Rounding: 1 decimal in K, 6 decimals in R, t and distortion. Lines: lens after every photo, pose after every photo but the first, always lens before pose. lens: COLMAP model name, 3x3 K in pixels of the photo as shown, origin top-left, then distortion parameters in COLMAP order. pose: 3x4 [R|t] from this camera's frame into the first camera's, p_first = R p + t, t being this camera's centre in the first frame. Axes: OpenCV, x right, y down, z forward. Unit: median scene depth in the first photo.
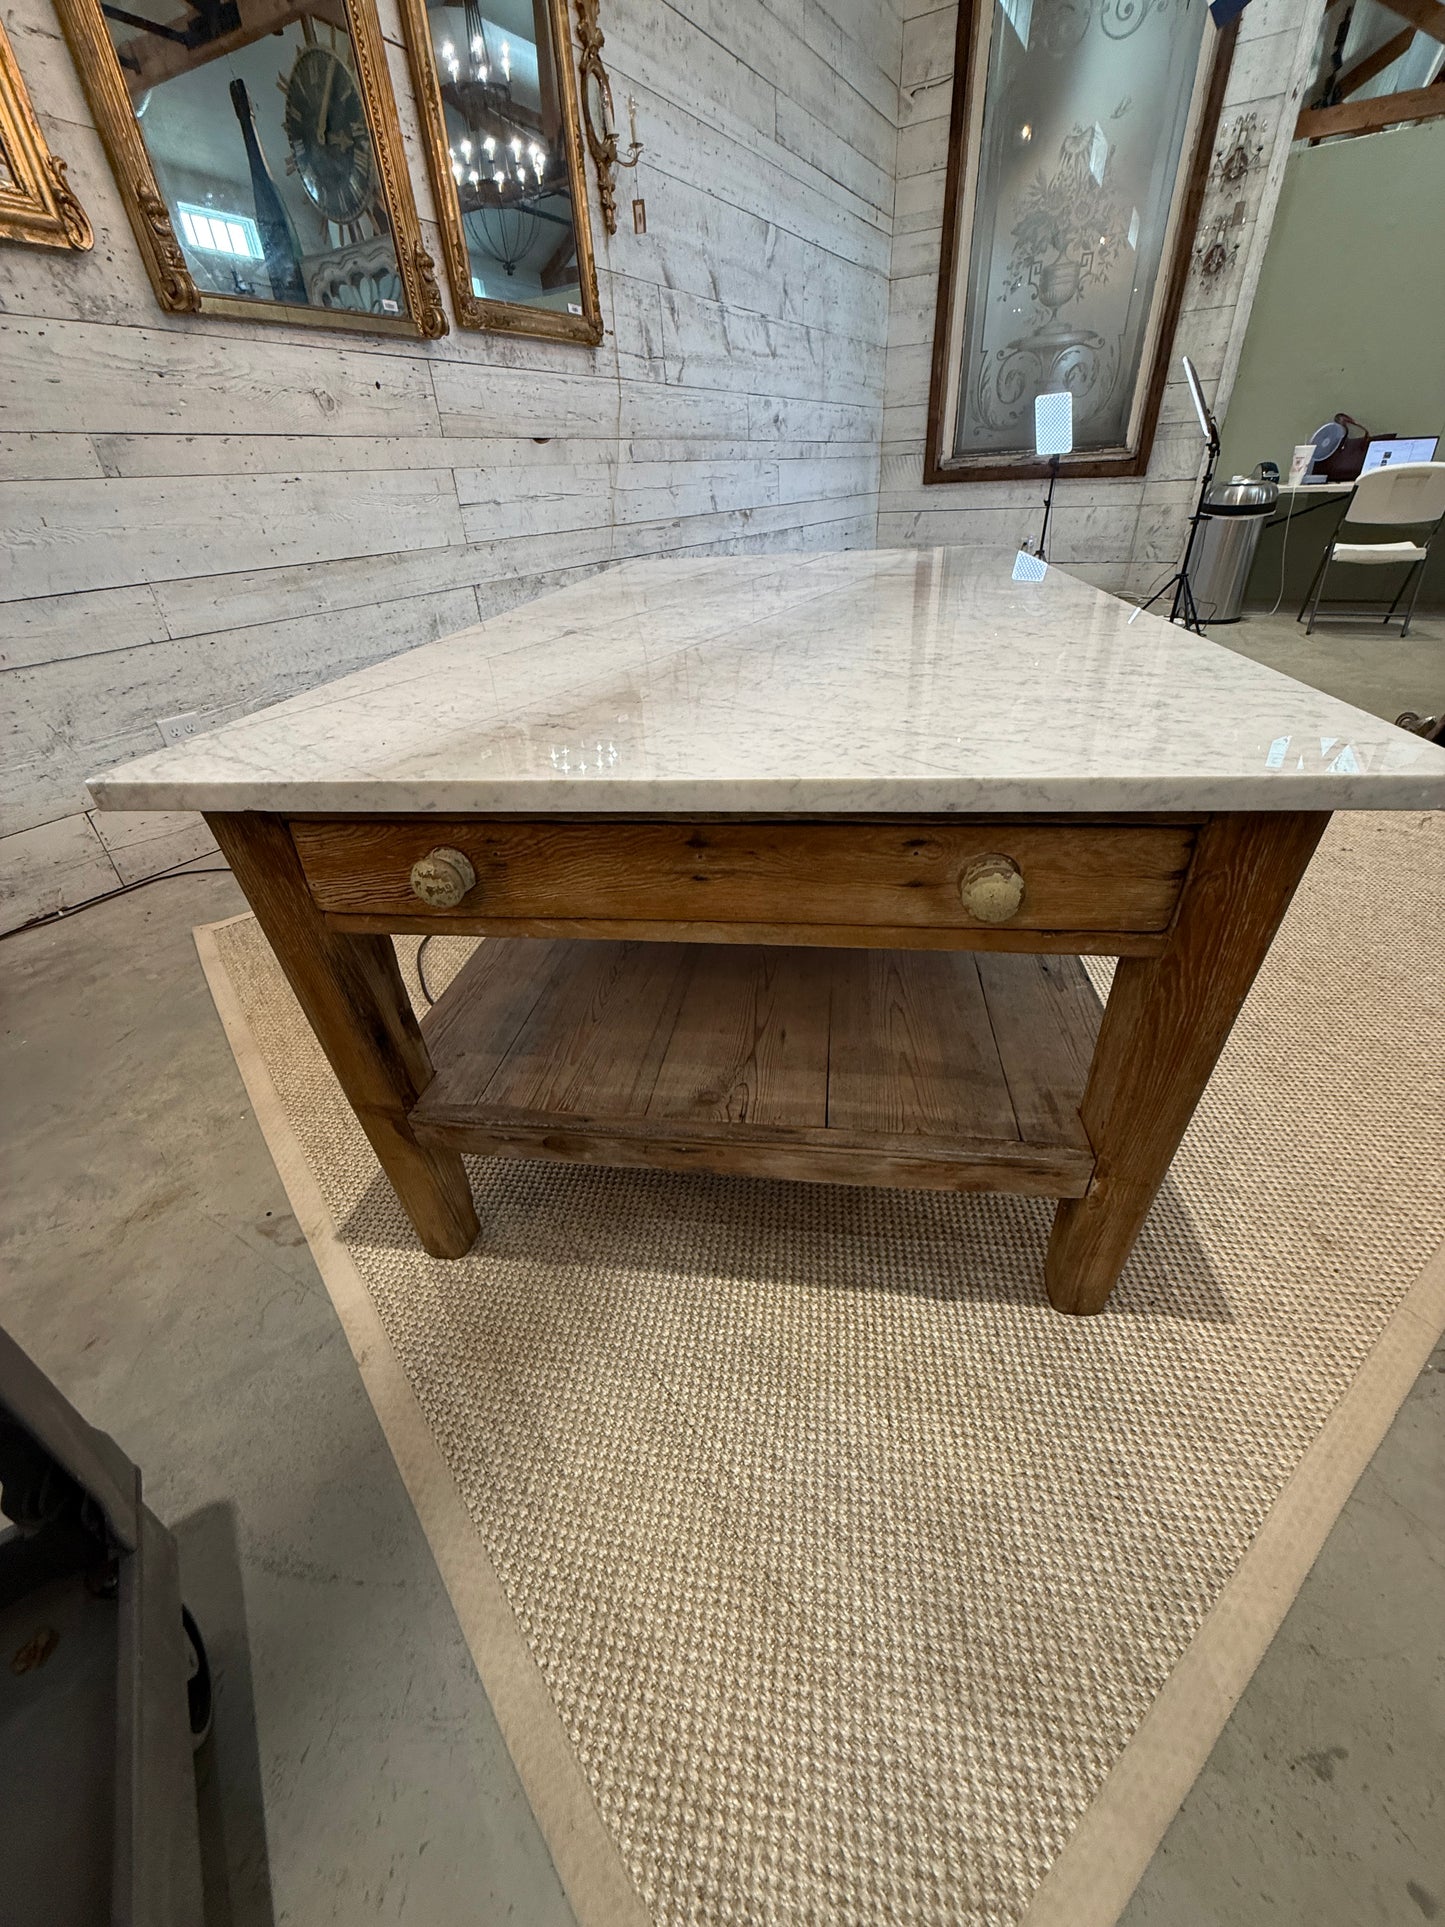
lens RADIAL K [[760.0, 0, 705.9], [0, 760.0, 955.8], [0, 0, 1]] dist [0.001786, -0.000386]
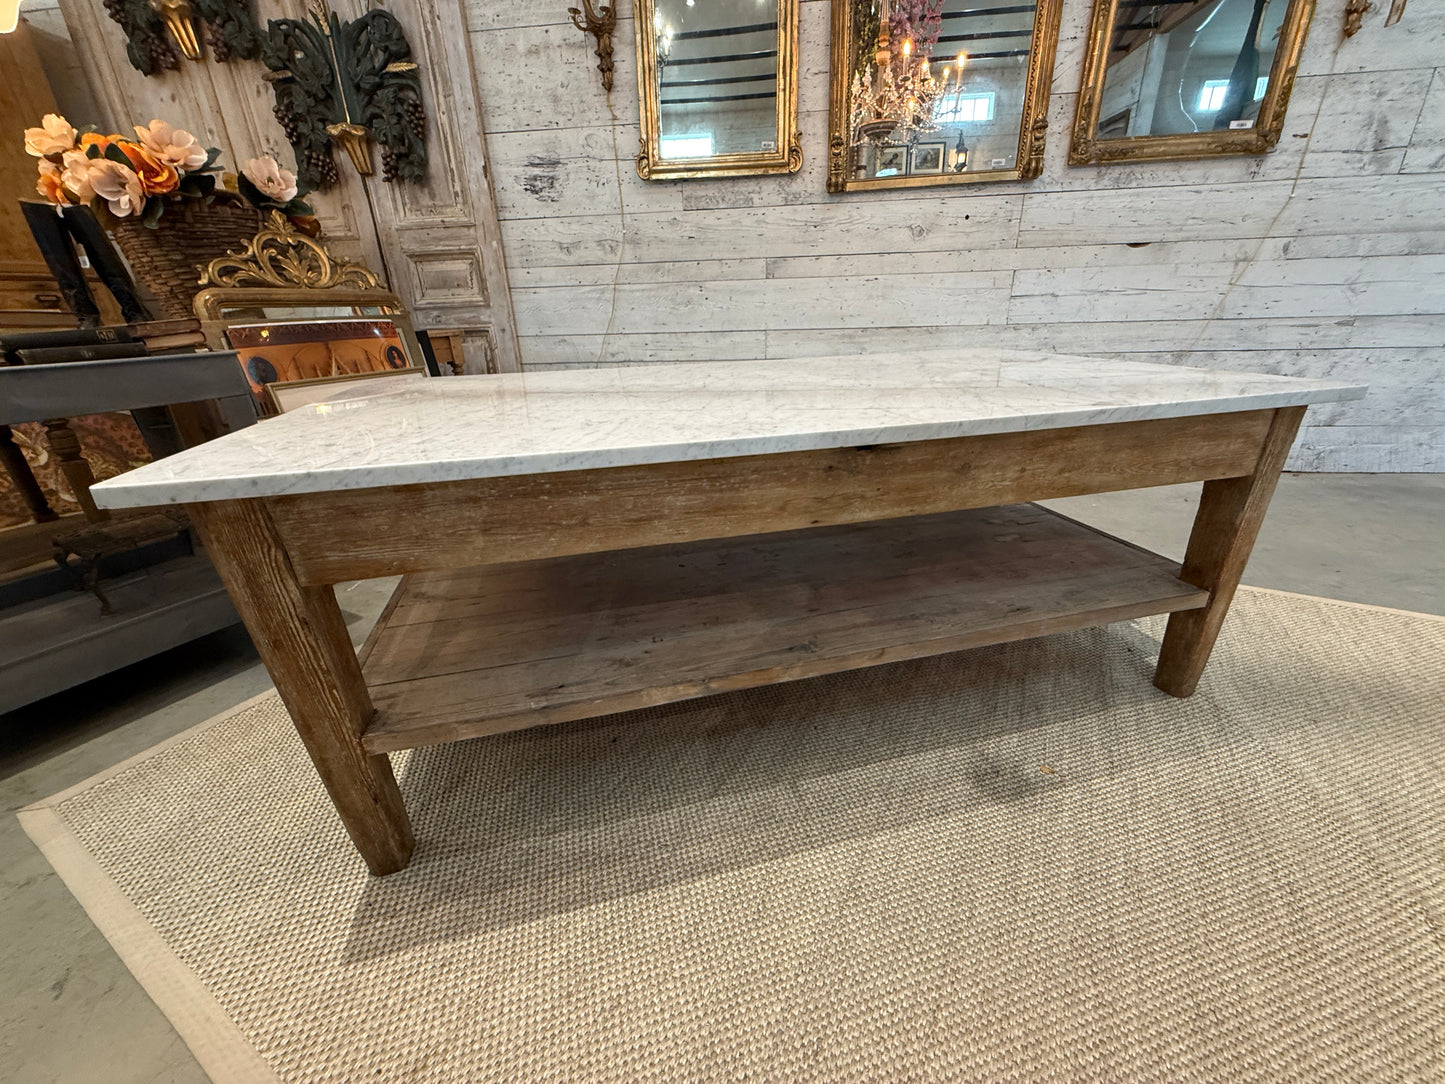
lens RADIAL K [[561.8, 0, 715.2], [0, 561.8, 535.8], [0, 0, 1]] dist [-0.000826, 0.000367]
pose [[0.402348, 0.388404, -0.829011, 0.573905], [-0.480040, 0.860575, 0.170211, -0.219514], [0.779537, 0.329474, 0.532700, 0.312819]]
